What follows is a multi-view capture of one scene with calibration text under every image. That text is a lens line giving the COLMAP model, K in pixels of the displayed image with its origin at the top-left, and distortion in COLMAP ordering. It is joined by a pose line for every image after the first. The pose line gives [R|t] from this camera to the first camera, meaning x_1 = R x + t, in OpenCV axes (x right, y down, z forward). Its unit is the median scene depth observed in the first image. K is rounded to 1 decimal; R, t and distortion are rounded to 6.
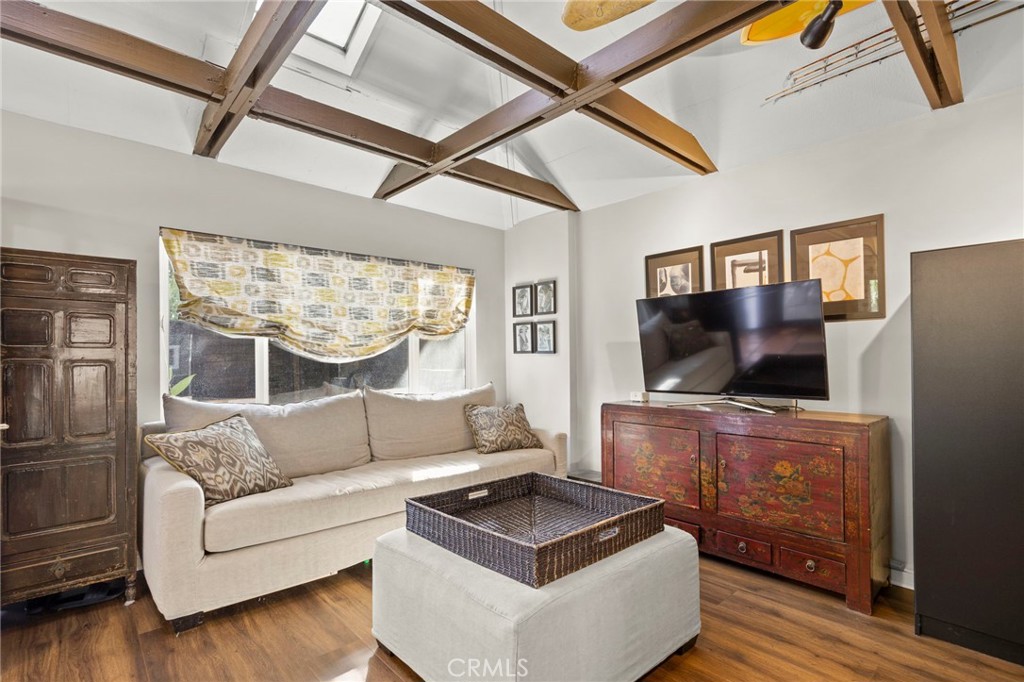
lens RADIAL K [[463.3, 0, 491.1], [0, 463.3, 350.5], [0, 0, 1]] dist [0.019661, 0.000007]
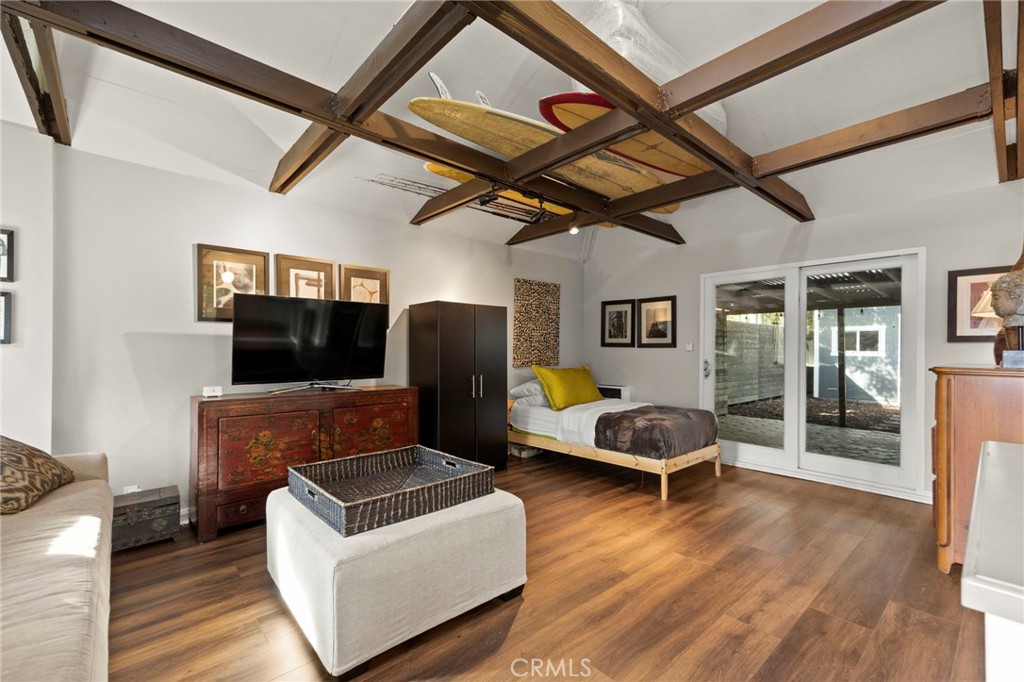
lens RADIAL K [[463.3, 0, 491.1], [0, 463.3, 350.5], [0, 0, 1]] dist [0.019661, 0.000007]
pose [[0.035691, 0.006267, 0.999343, -0.728945], [-0.019301, 0.999798, -0.005580, 0.009375], [-0.999176, -0.019090, 0.035805, 0.455317]]
